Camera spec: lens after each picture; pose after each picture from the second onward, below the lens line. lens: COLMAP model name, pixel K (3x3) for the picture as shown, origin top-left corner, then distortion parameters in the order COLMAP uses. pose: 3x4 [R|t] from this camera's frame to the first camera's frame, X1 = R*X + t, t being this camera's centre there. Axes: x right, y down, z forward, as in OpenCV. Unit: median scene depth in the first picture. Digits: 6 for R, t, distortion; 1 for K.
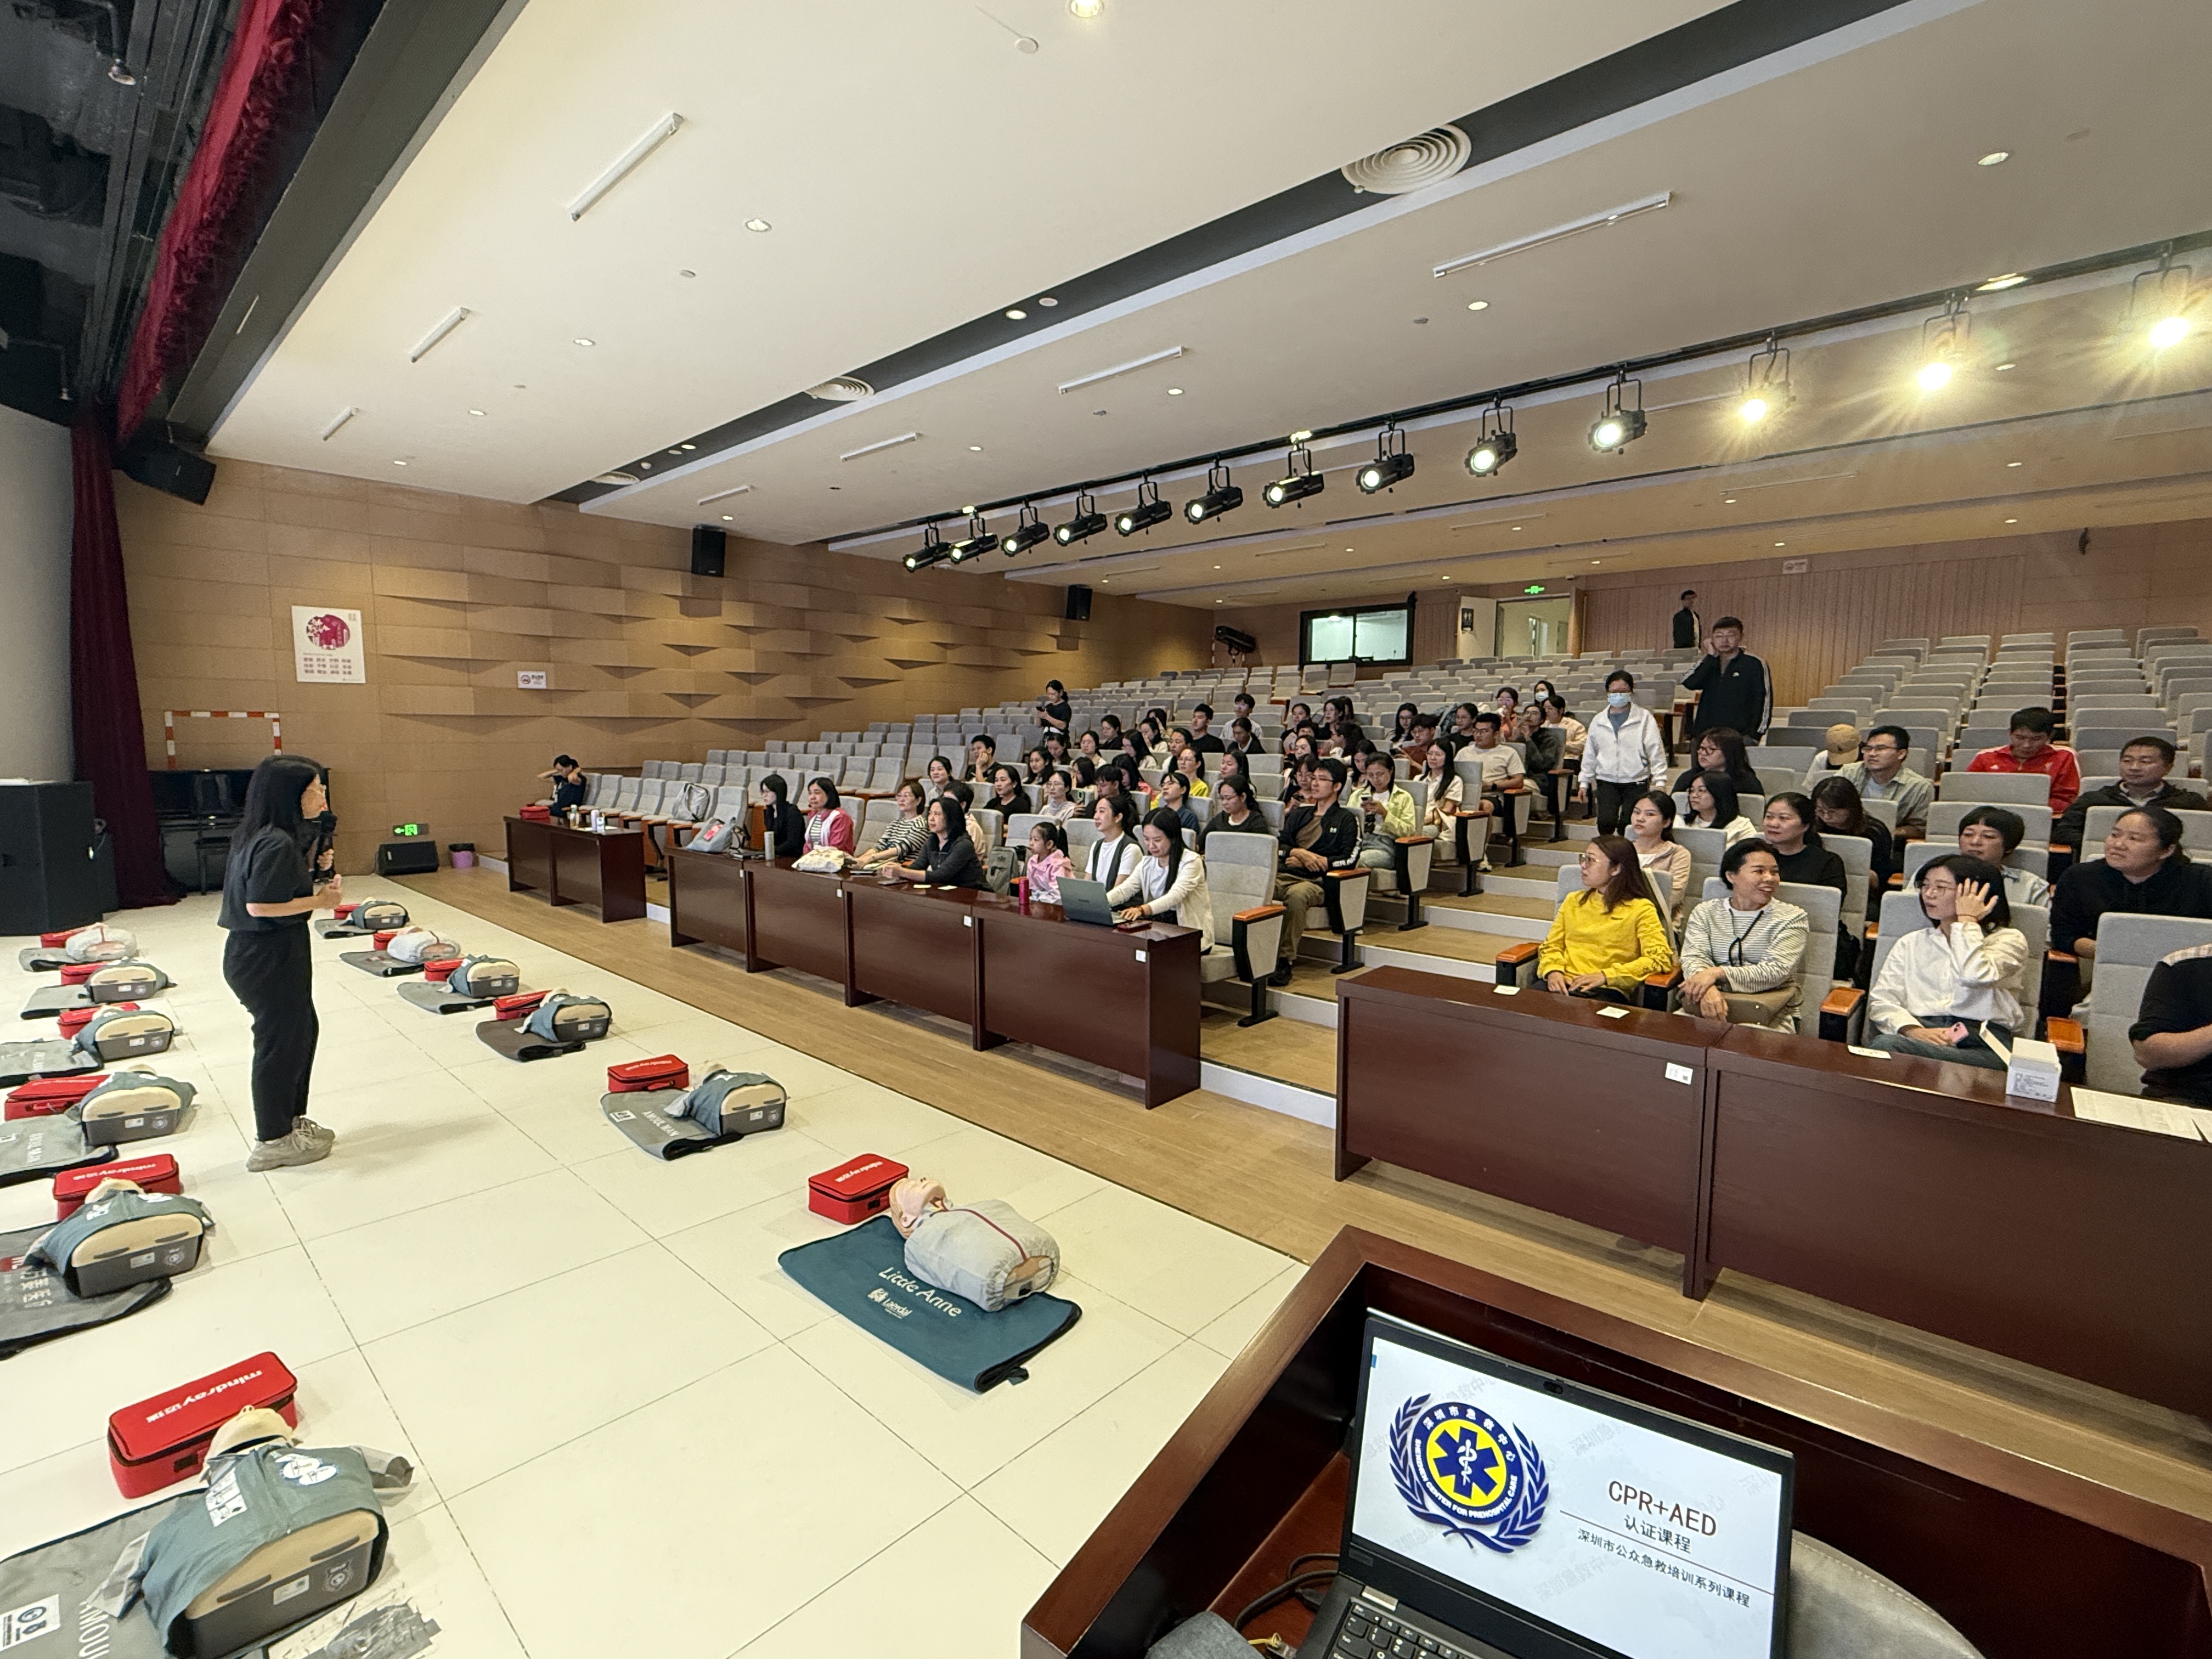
lens RADIAL K [[1001.9, 0, 1104.2], [0, 1001.9, 832.8], [0, 0, 1]] dist [-0.002134, 0.000208]
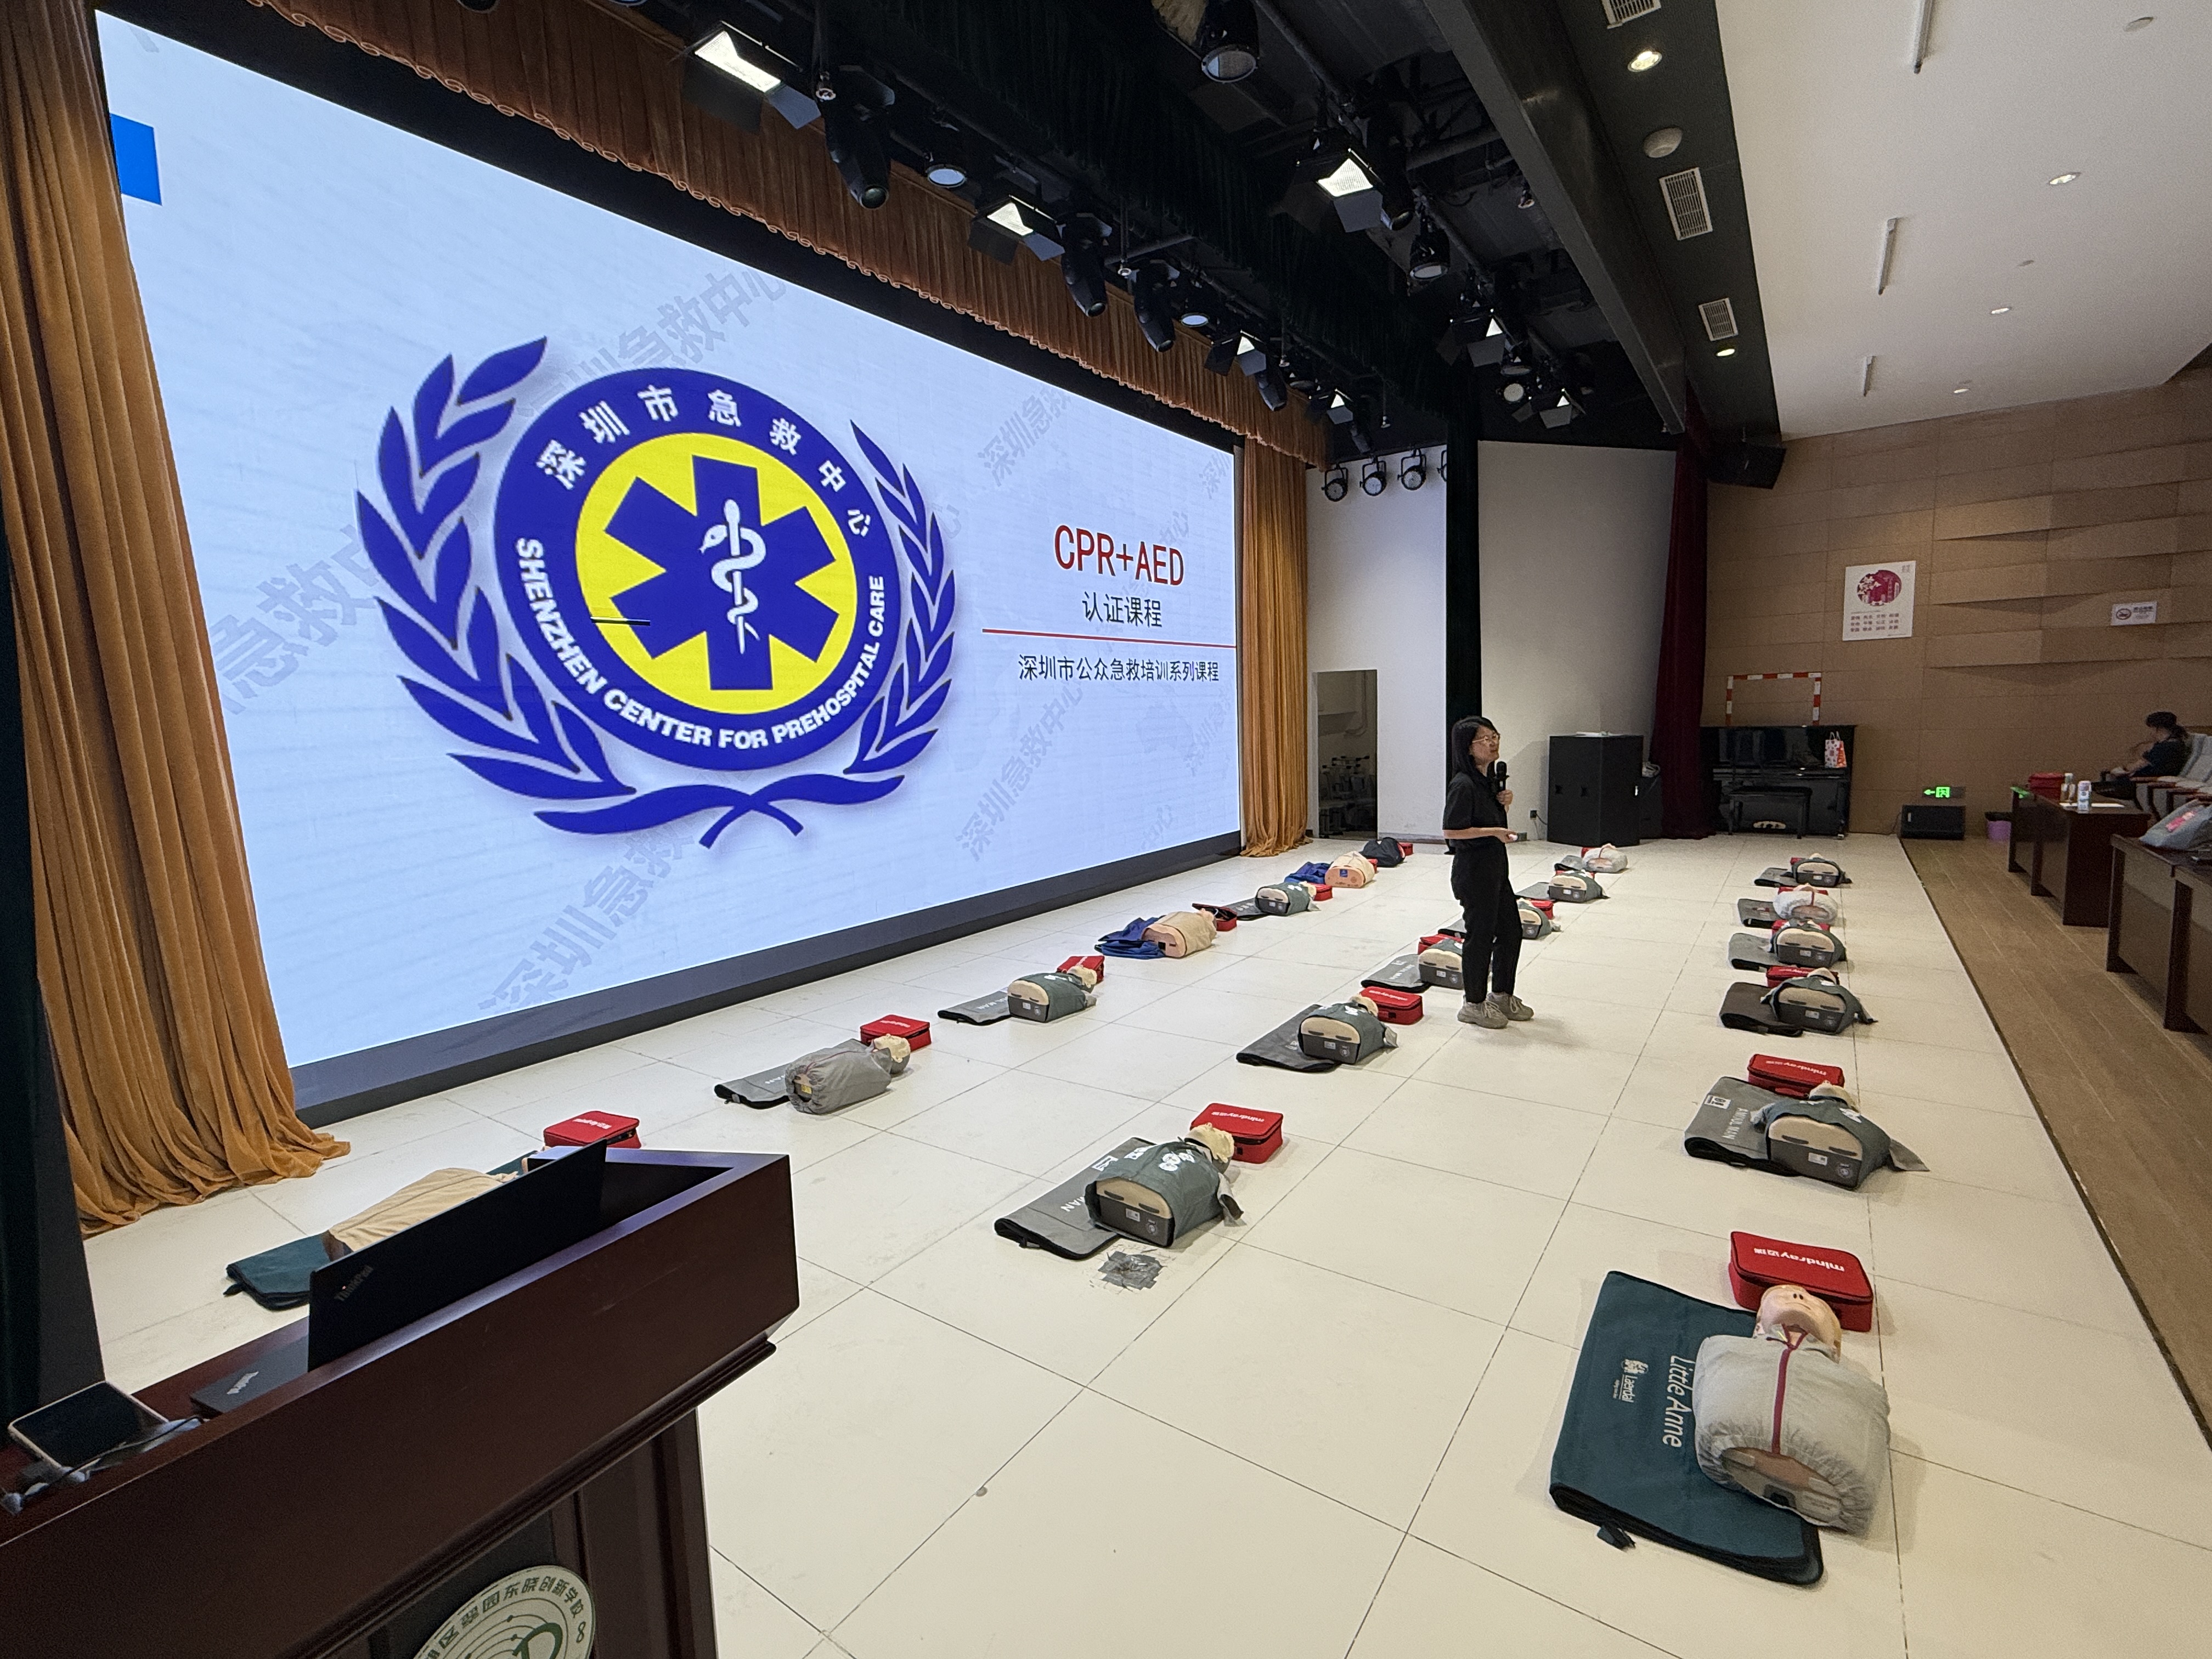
lens RADIAL K [[1001.9, 0, 1105.8], [0, 1001.9, 830.2], [0, 0, 1]] dist [-0.002134, 0.000208]
pose [[0.132070, 0.106947, -0.985454, 0.134546], [-0.066185, 0.992895, 0.098884, -0.009201], [0.989028, 0.052163, 0.138210, 0.118231]]
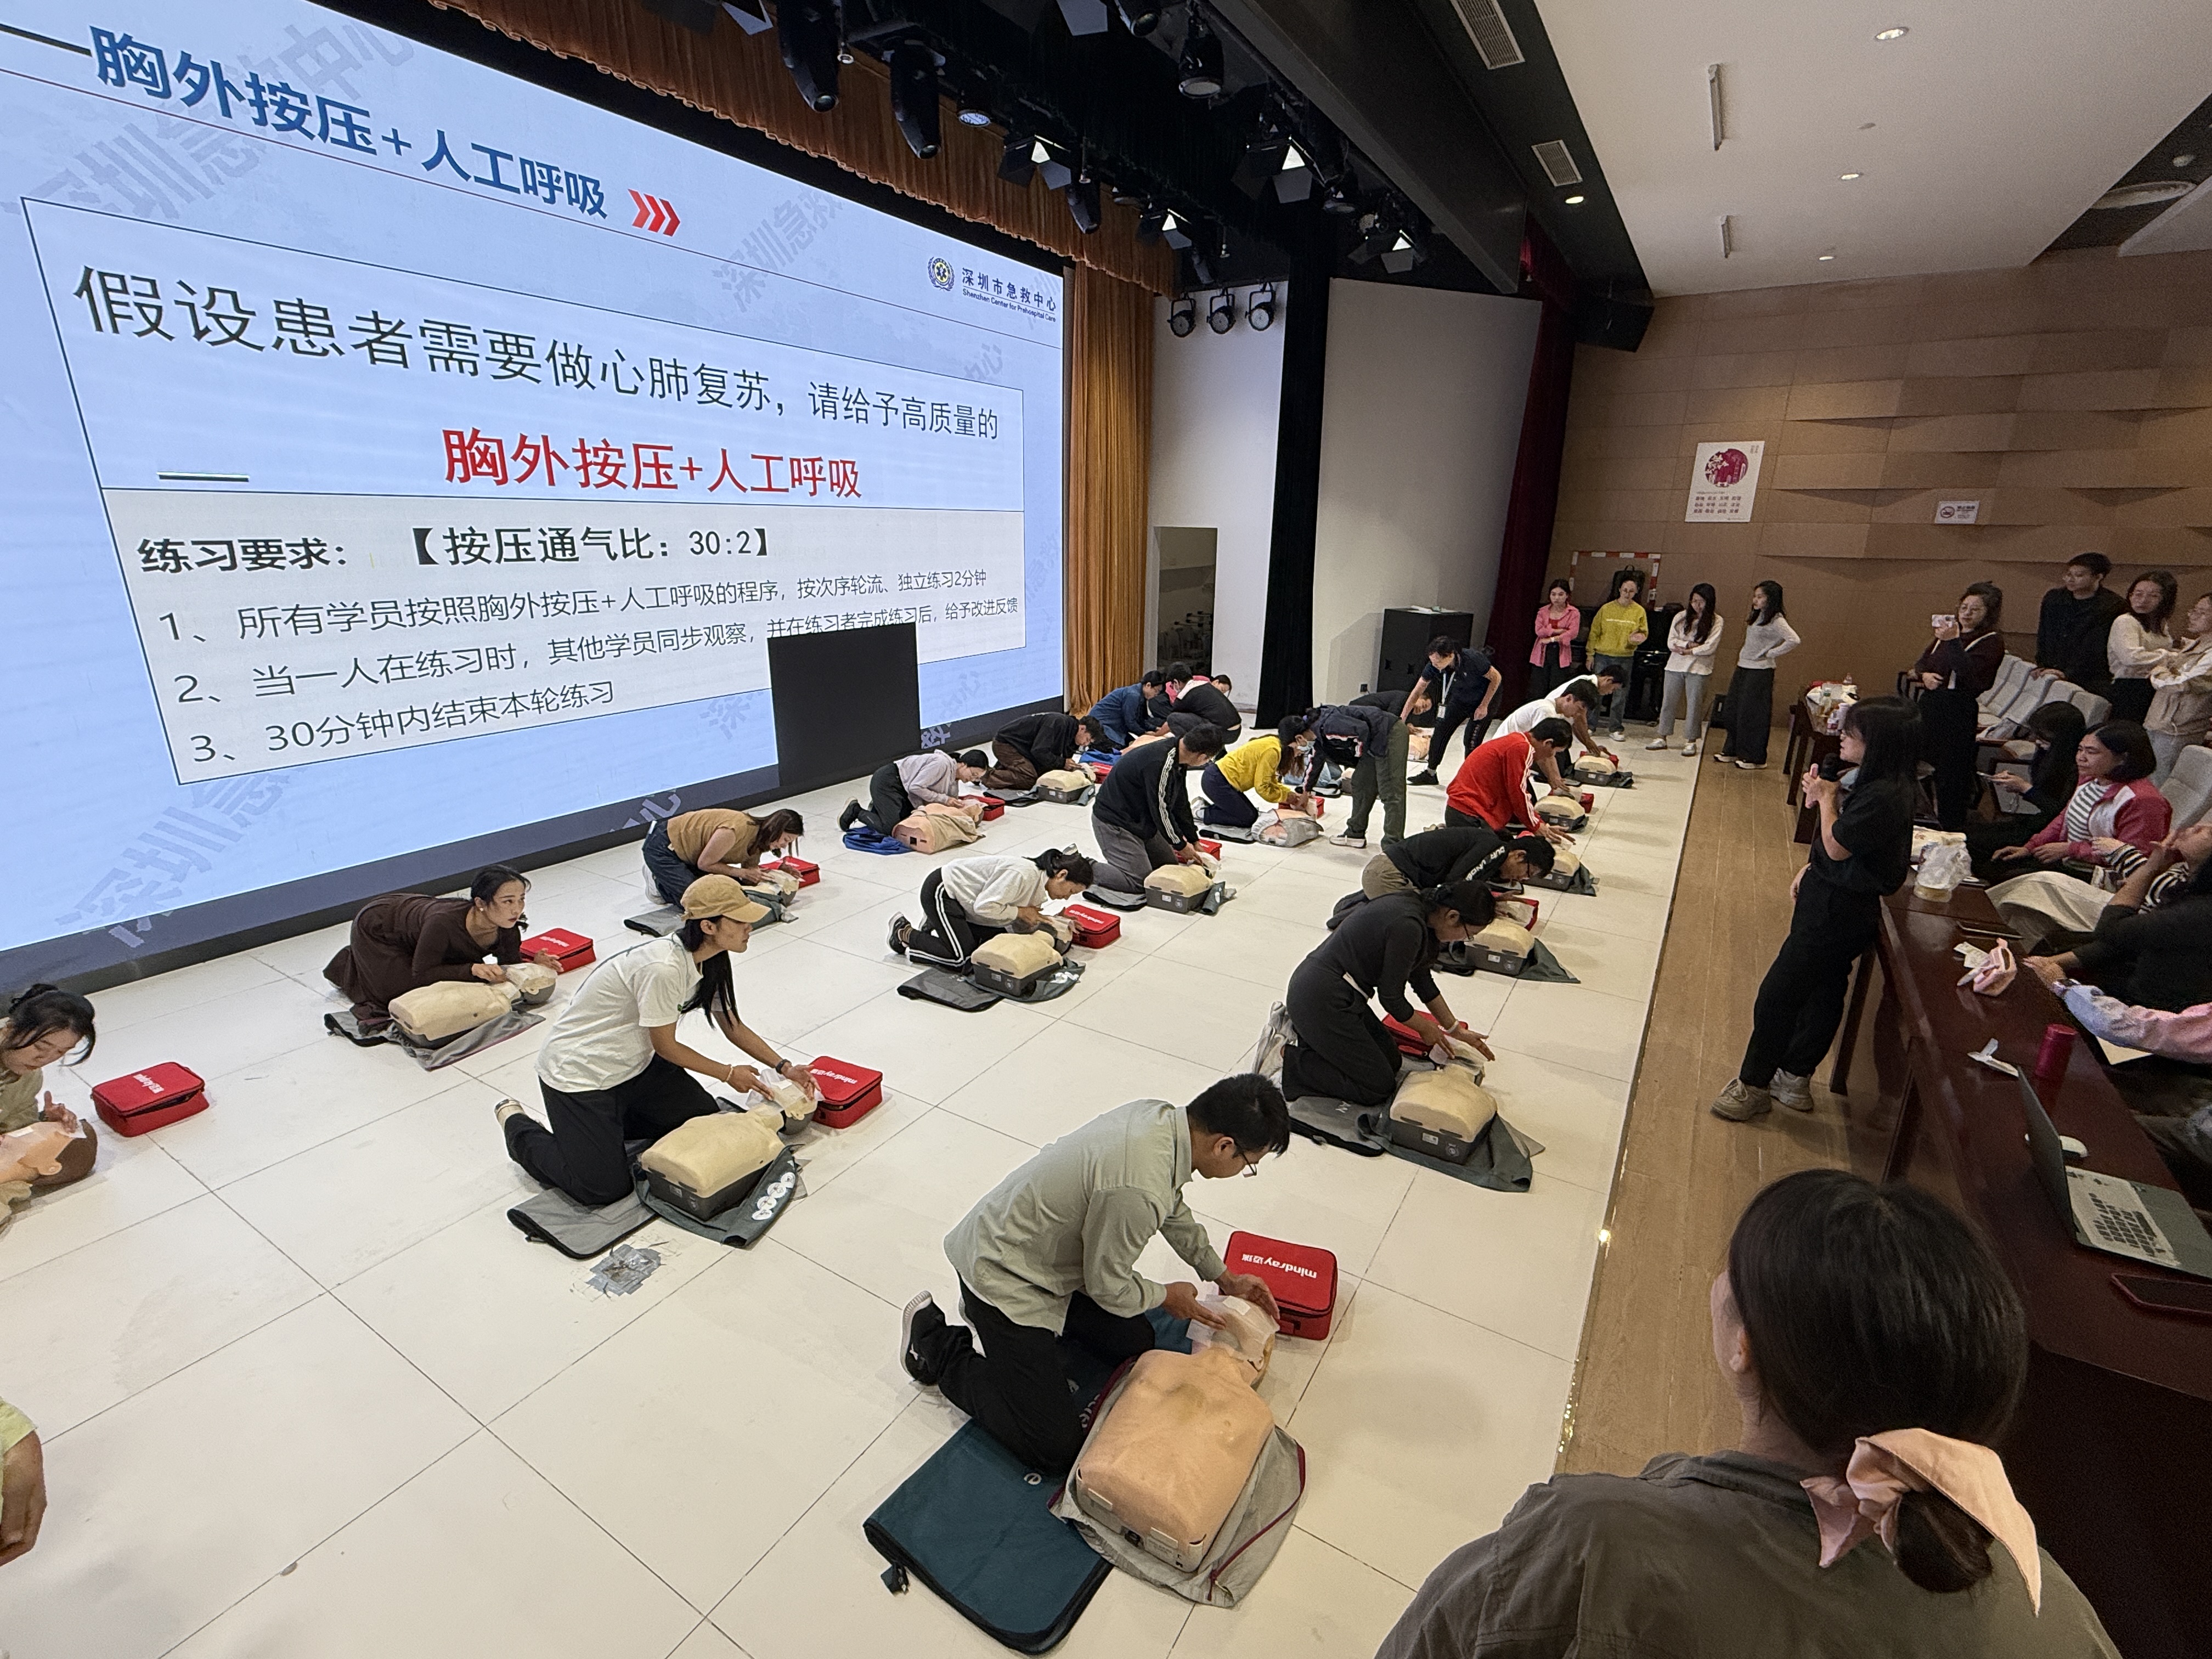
lens RADIAL K [[994.9, 0, 1102.8], [0, 994.9, 829.5], [0, 0, 1]] dist [-0.000161, -0.000368]
pose [[0.192809, 0.284411, -0.939114, 0.115312], [-0.110537, 0.957276, 0.267217, -0.058408], [0.974990, 0.052285, 0.216010, 0.230683]]
